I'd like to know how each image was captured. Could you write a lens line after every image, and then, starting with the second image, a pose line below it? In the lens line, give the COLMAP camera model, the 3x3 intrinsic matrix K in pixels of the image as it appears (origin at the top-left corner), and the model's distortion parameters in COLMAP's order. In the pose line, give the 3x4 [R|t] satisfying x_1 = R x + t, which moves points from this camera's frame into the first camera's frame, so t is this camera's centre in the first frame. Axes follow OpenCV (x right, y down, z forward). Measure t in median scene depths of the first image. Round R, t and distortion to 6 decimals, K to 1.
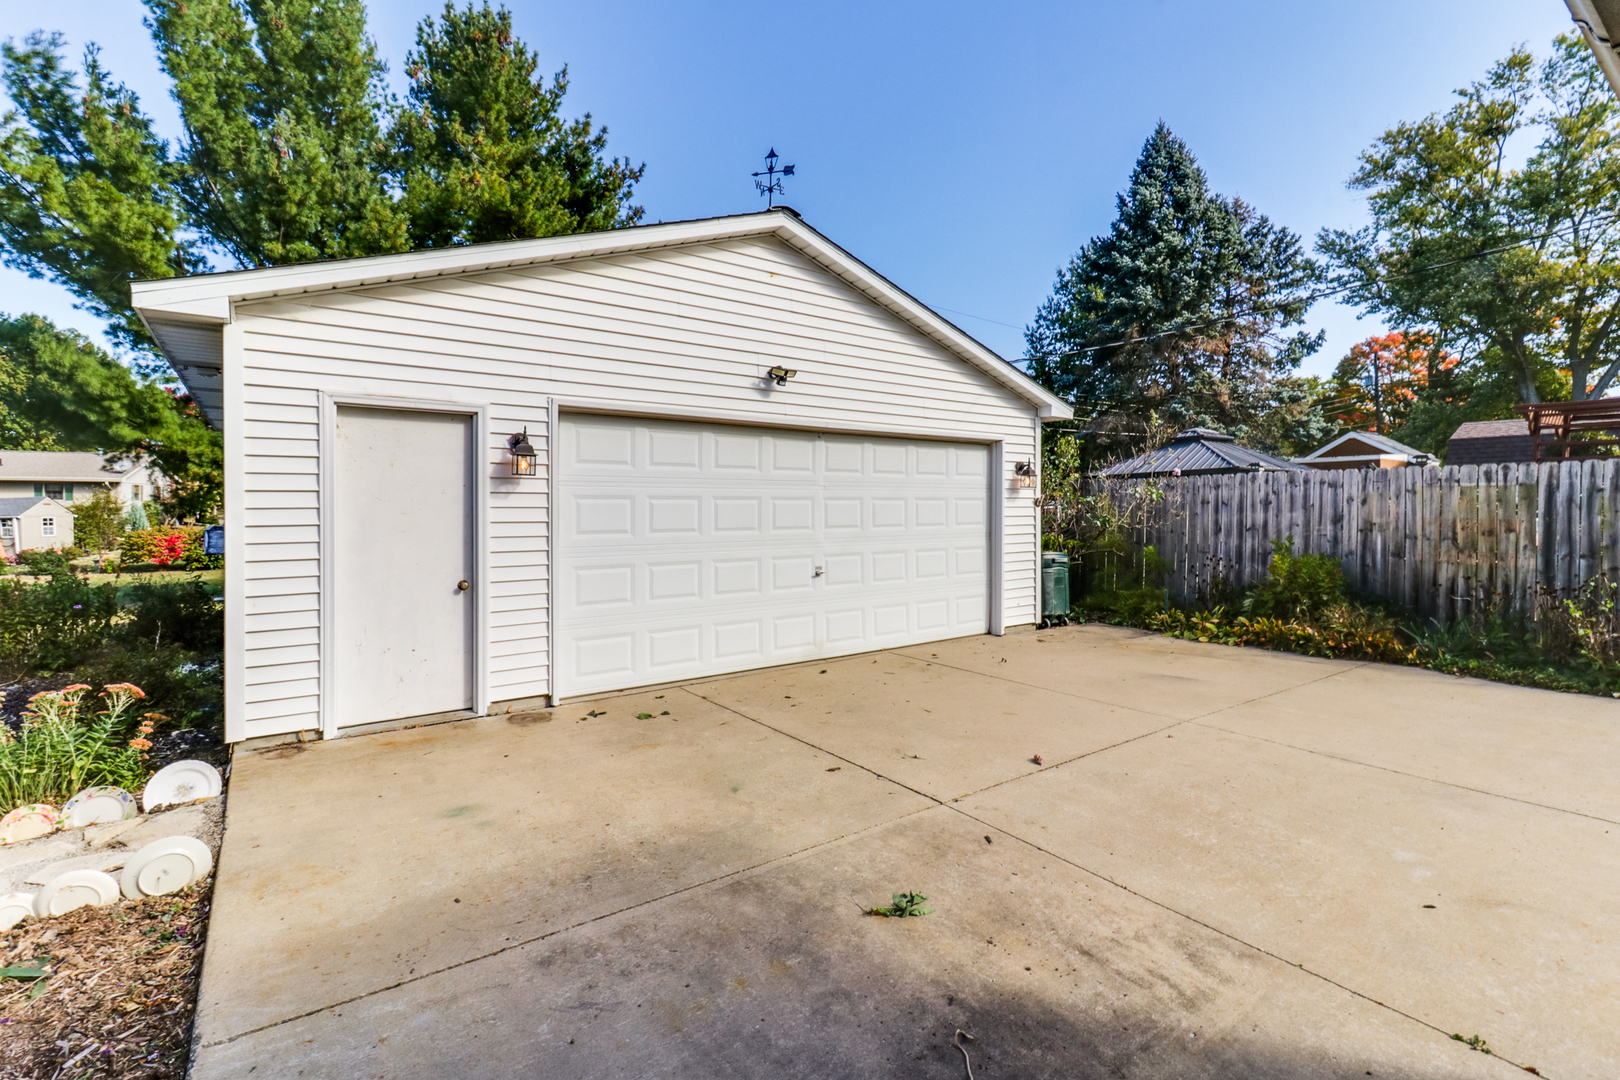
lens RADIAL K [[748.1, 0, 817.1], [0, 748.1, 510.0], [0, 0, 1]] dist [-0.000821, -0.000427]
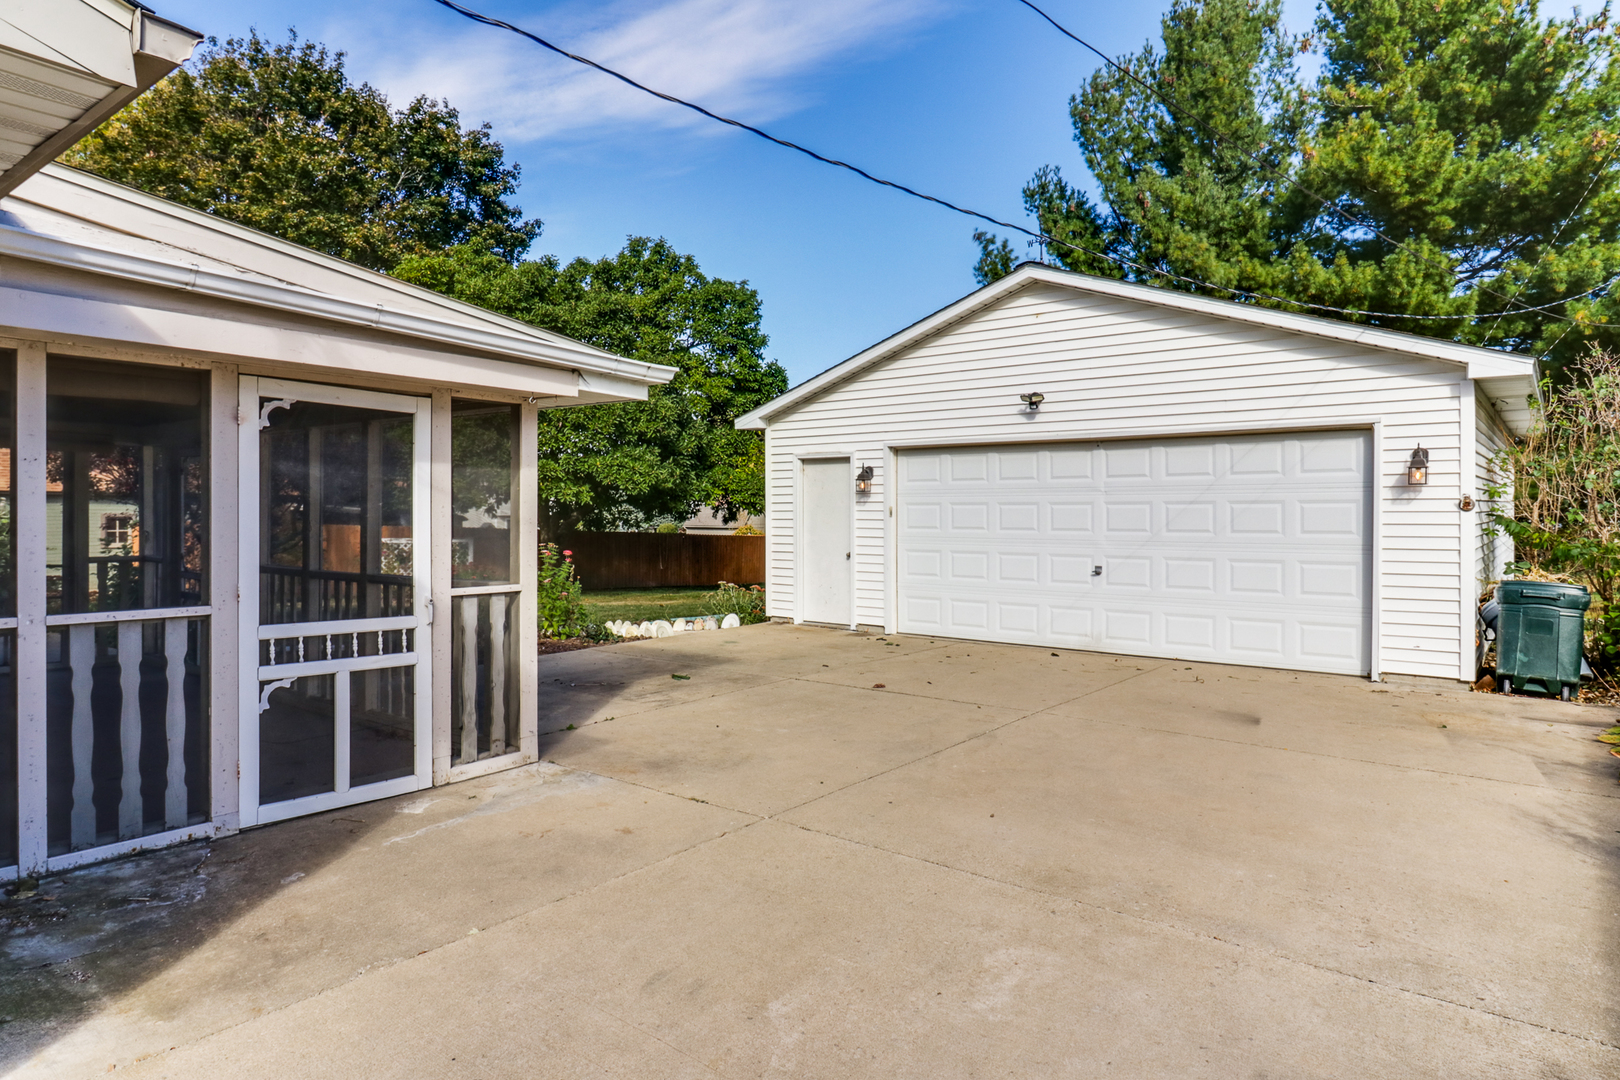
lens RADIAL K [[965.0, 0, 807.3], [0, 965.0, 514.7], [0, 0, 1]] dist [0.004563, -0.000272]
pose [[0.264632, 0.004063, -0.964341, 1.233048], [-0.003023, 0.999990, 0.003384, -0.002255], [0.964345, 0.002019, 0.264641, 0.227621]]
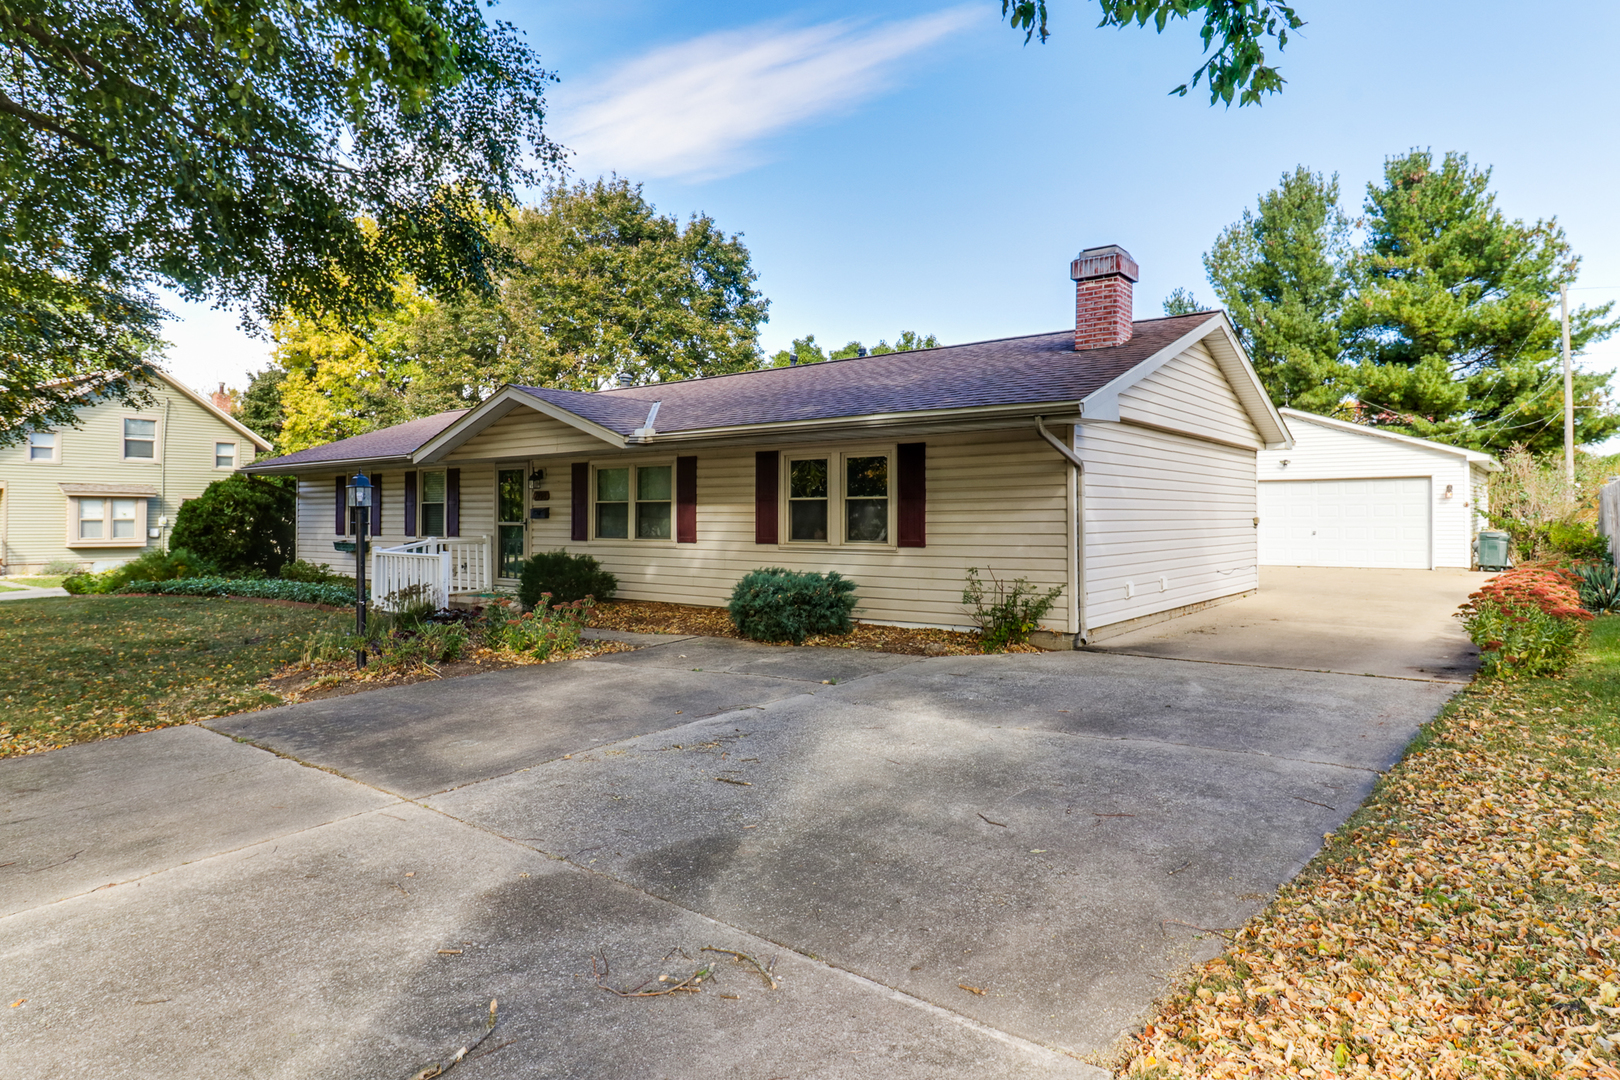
lens RADIAL K [[950.3, 0, 784.9], [0, 950.3, 516.4], [0, 0, 1]] dist [0.004883, 0.000131]
pose [[0.253281, -0.000049, -0.967393, 2.761536], [0.001042, 0.999999, 0.000222, 0.020752], [0.967392, -0.001064, 0.253280, -1.635027]]
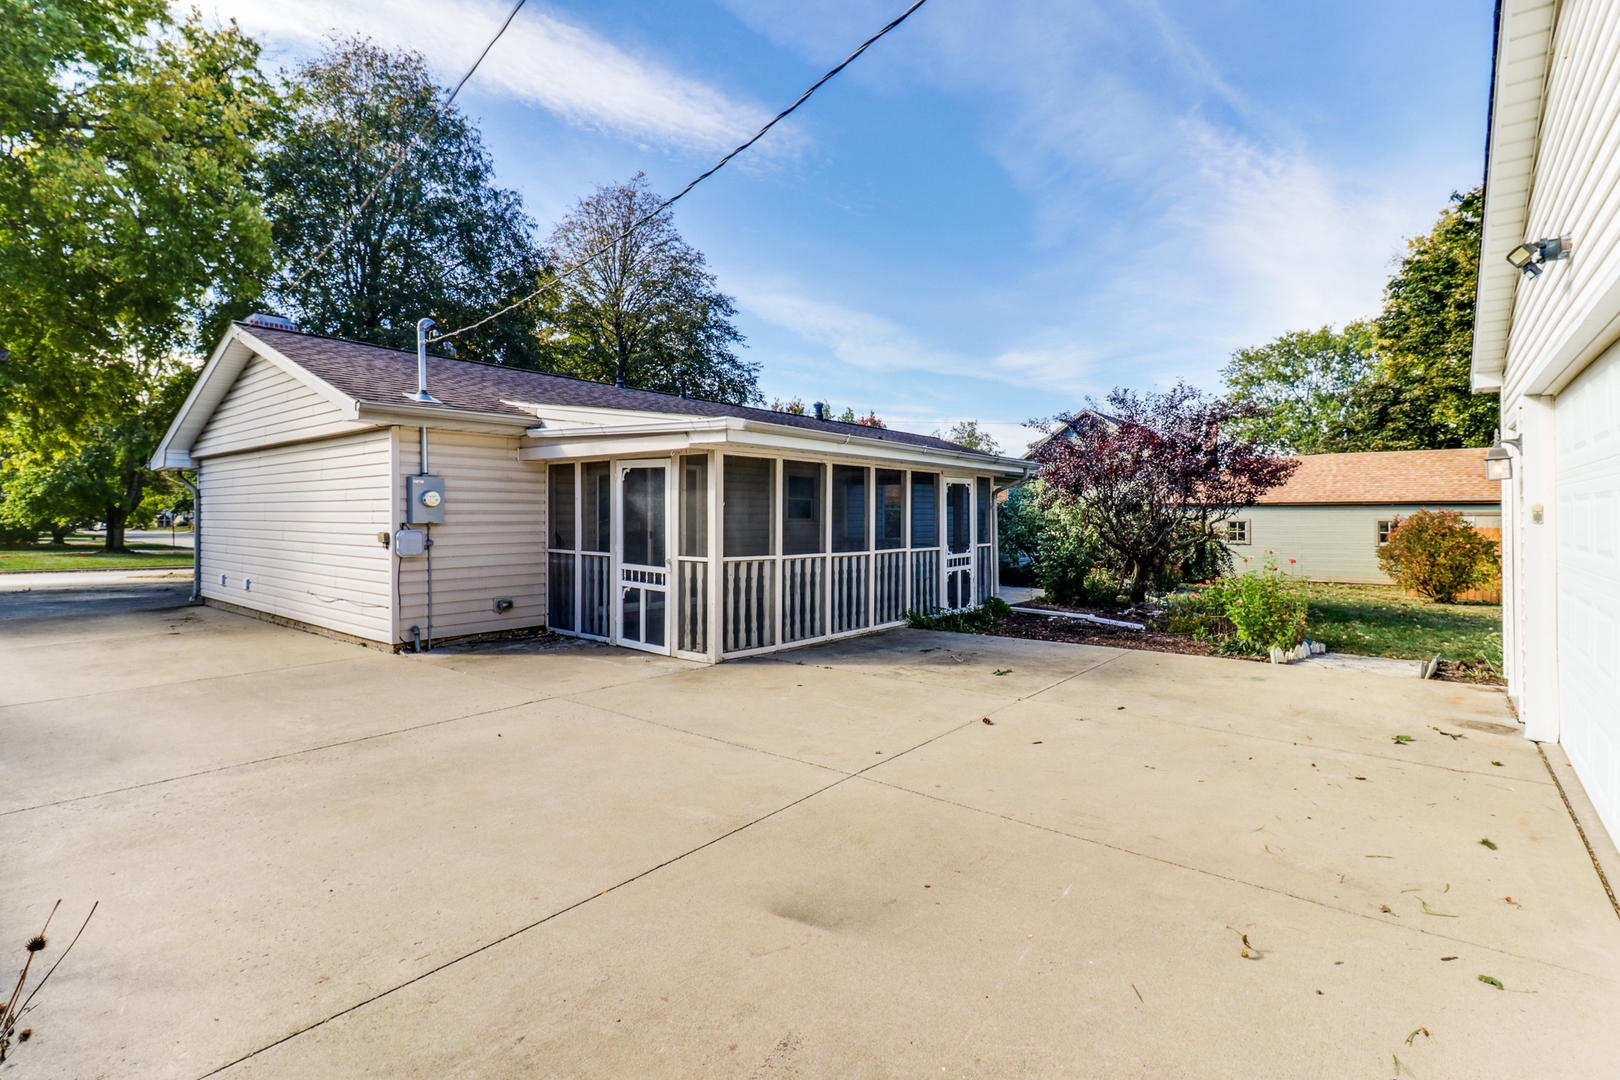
lens RADIAL K [[748.1, 0, 817.1], [0, 748.1, 510.0], [0, 0, 1]] dist [-0.000821, -0.000427]
pose [[-0.966798, 0.001264, -0.255540, -1.663716], [0.002037, 0.999994, -0.002757, -0.019226], [0.255535, -0.003186, -0.966795, 4.540052]]
